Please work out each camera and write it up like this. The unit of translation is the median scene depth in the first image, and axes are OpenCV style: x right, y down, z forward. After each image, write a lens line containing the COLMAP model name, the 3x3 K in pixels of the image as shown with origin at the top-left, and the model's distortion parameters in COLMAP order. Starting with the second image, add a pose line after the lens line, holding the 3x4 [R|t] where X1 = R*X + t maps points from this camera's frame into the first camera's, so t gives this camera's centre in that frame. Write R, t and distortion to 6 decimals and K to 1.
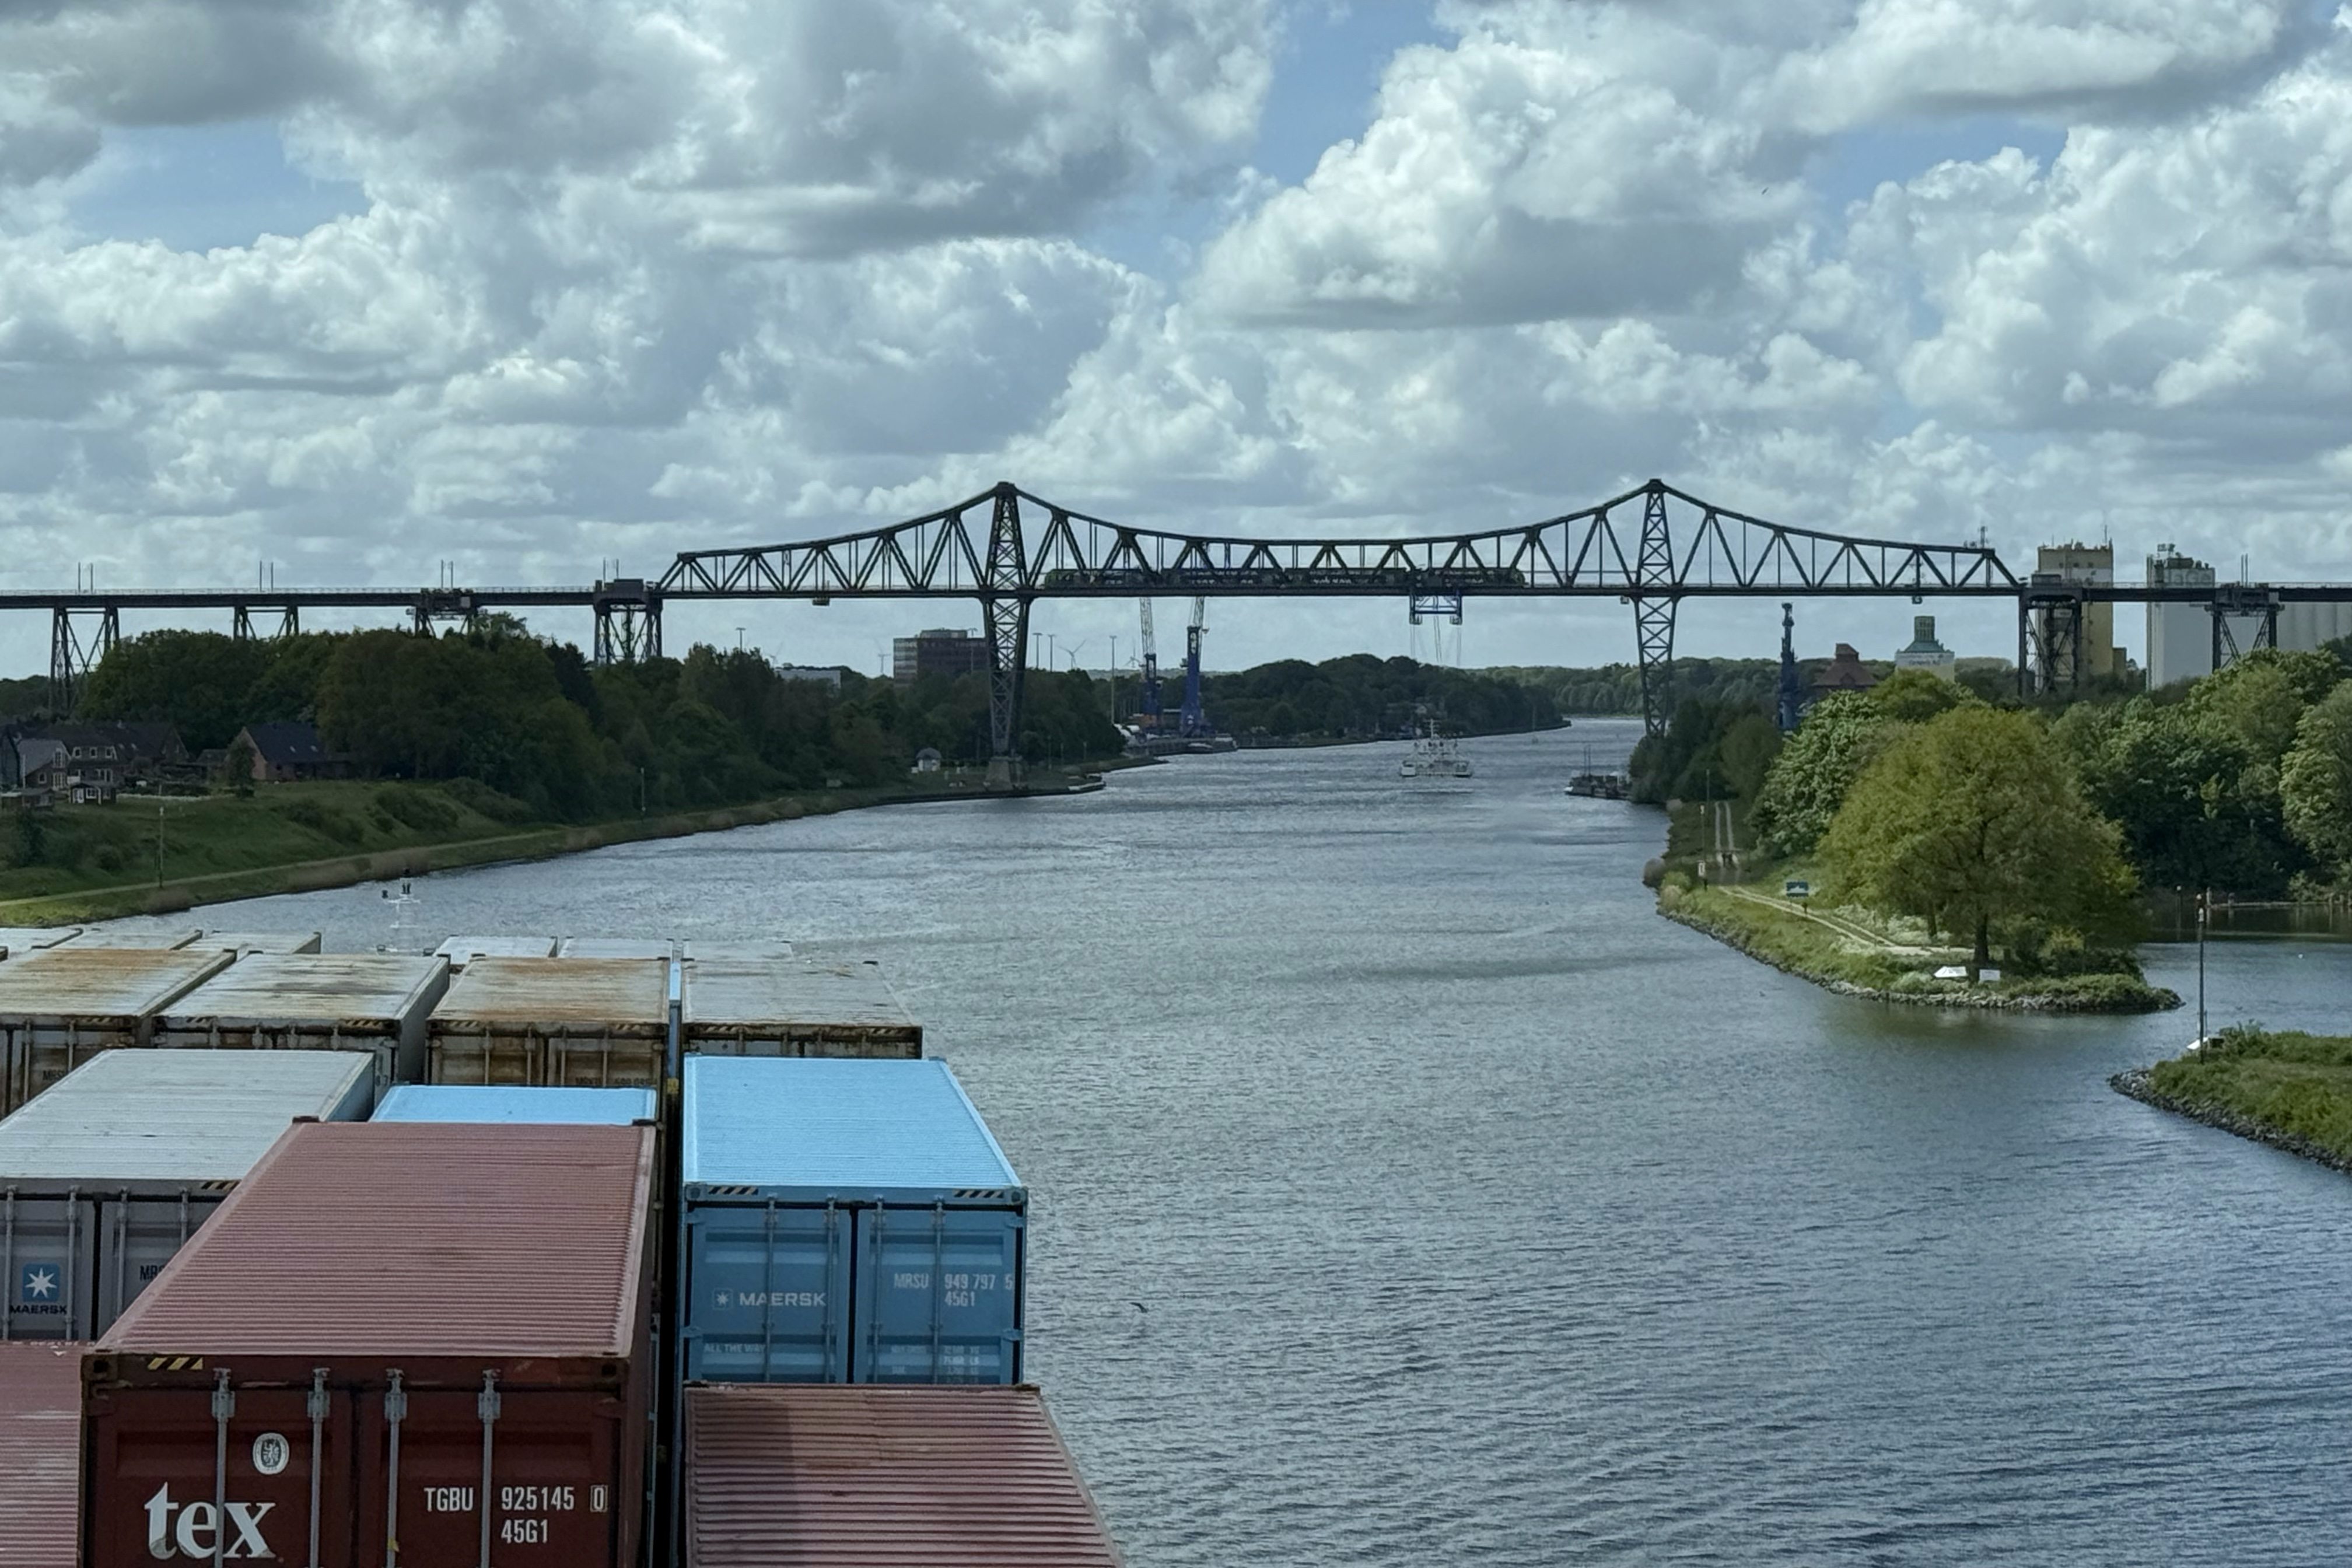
lens RADIAL K [[5156.9, 0, 1166.6], [0, 5156.9, 774.7], [0, 0, 1]] dist [0.144465, 0.000000]
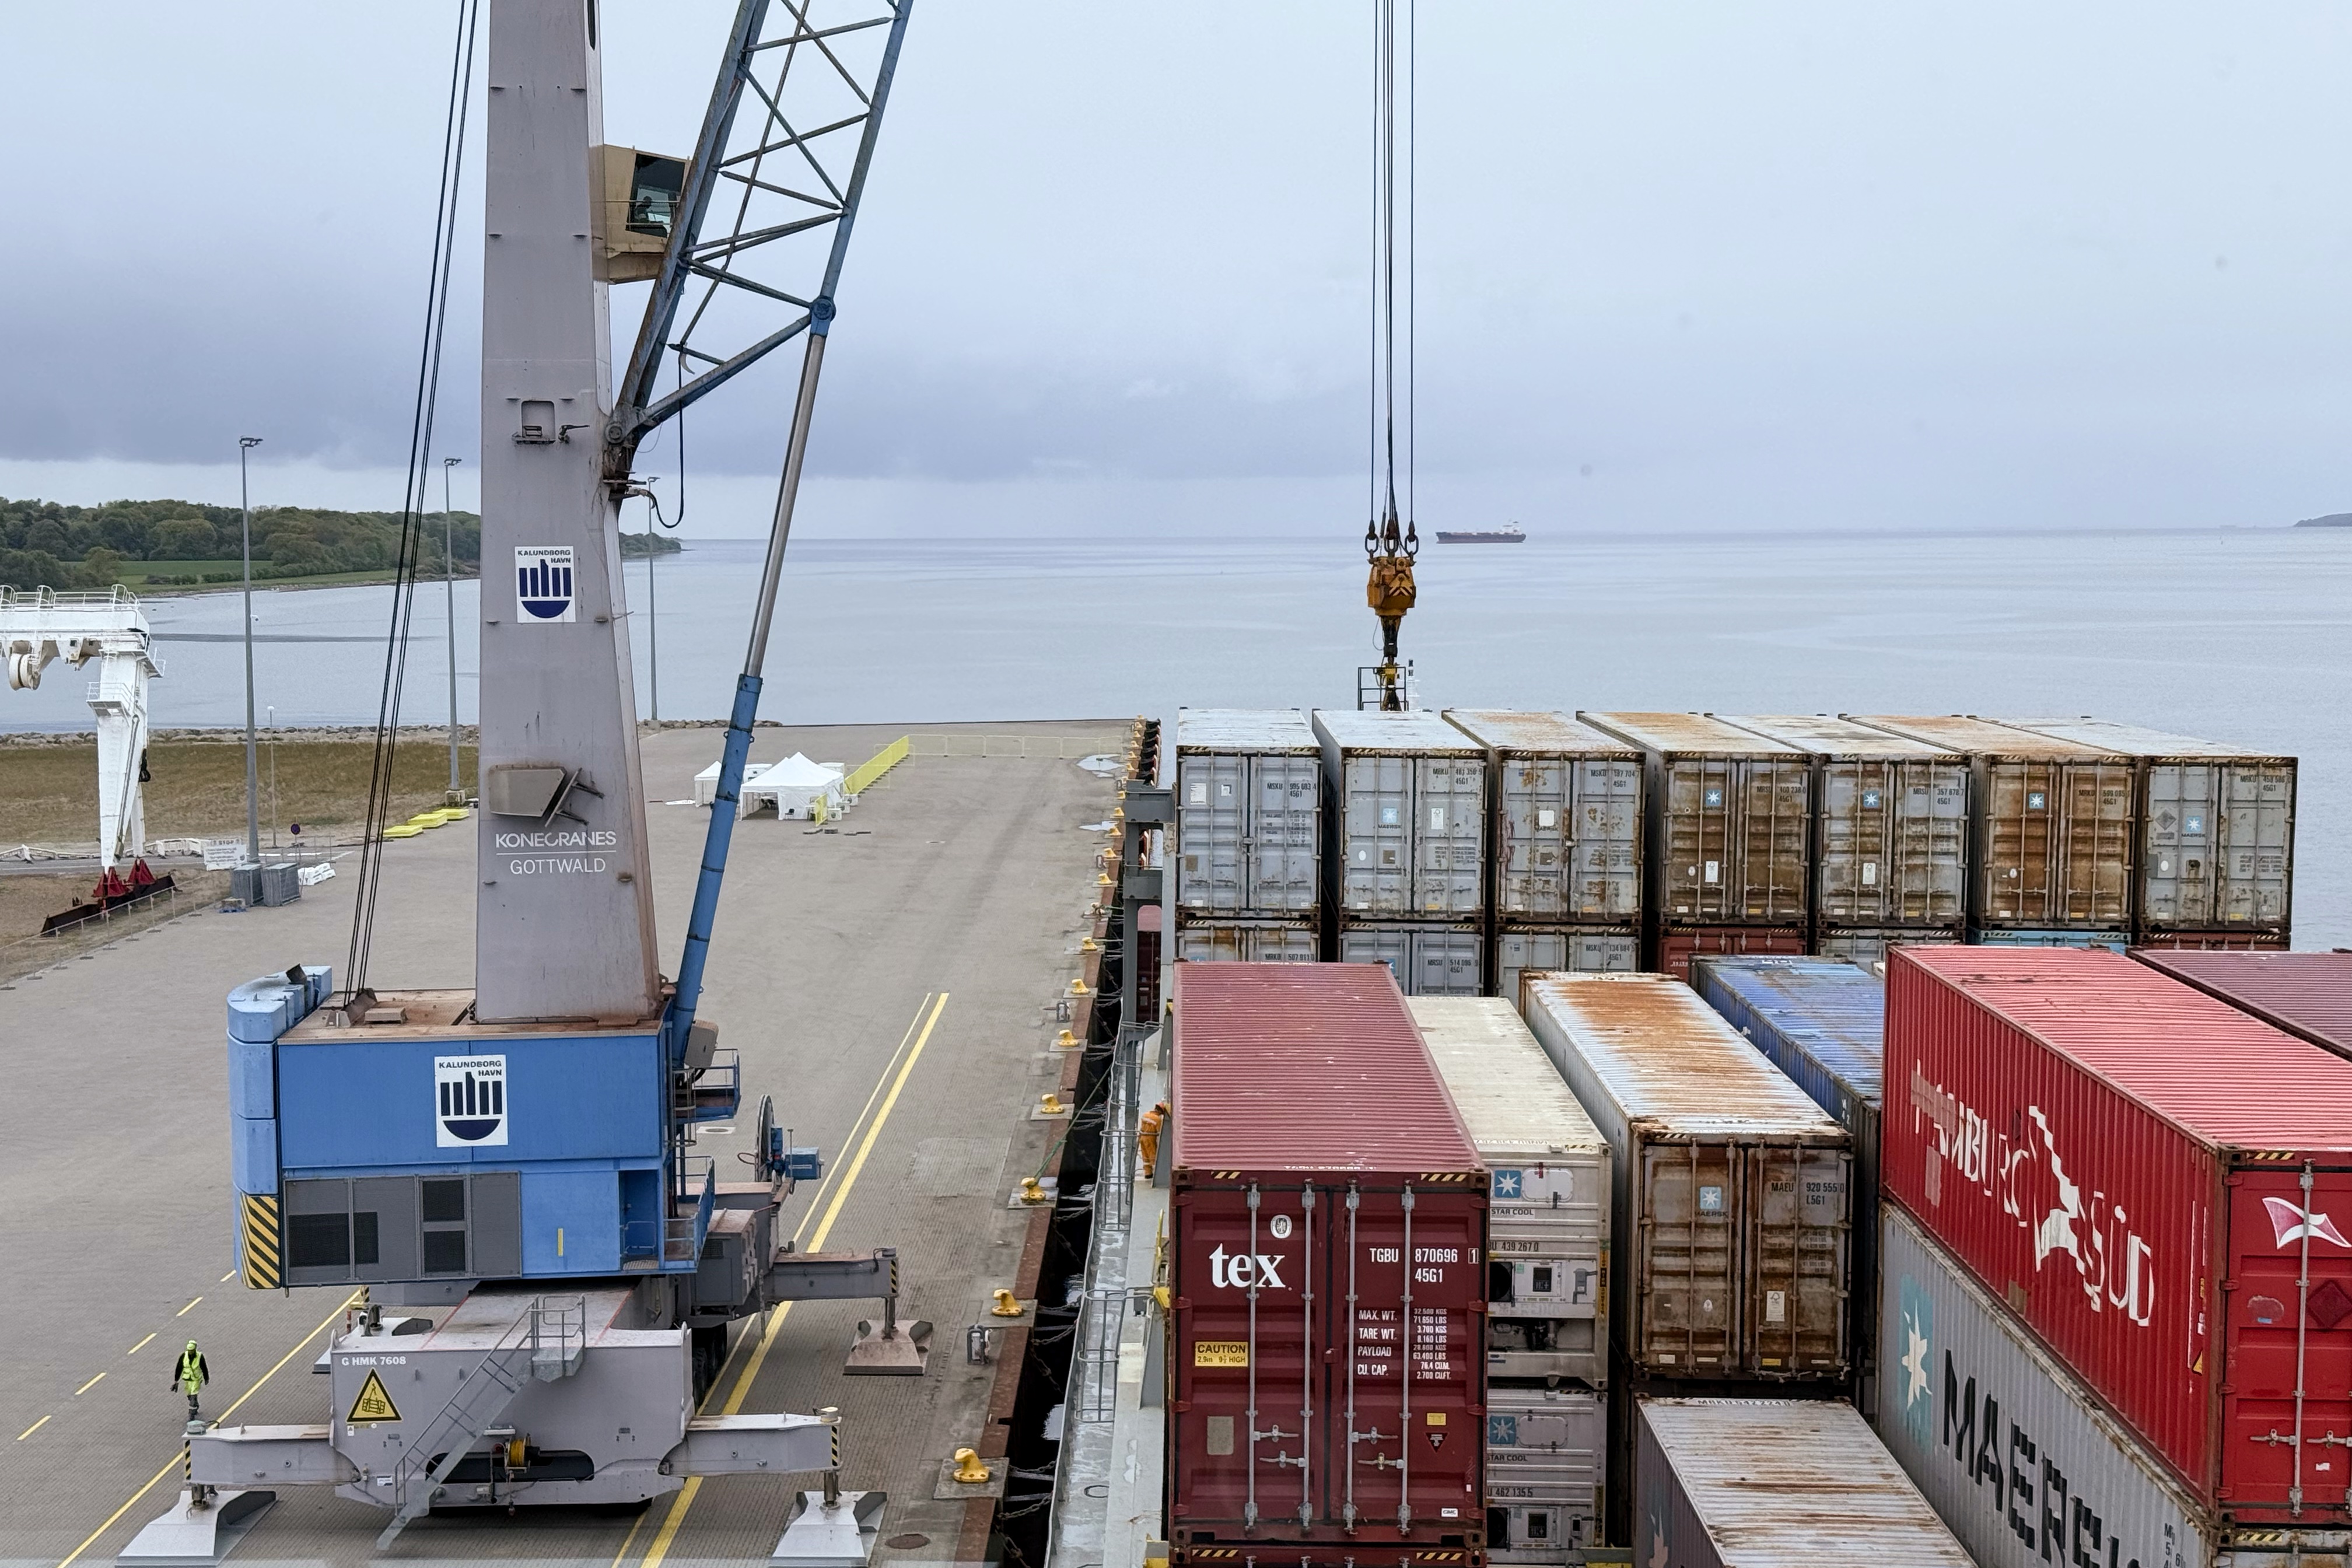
lens RADIAL K [[3184.7, 0, 1172.3], [0, 3184.7, 790.7], [0, 0, 1]] dist [0.093584, 0.000000]
pose [[0.994048, -0.005282, -0.108815, -0.289537], [0.011964, 0.998076, 0.060843, -0.006374], [0.108284, -0.061783, 0.992198, -0.038656]]
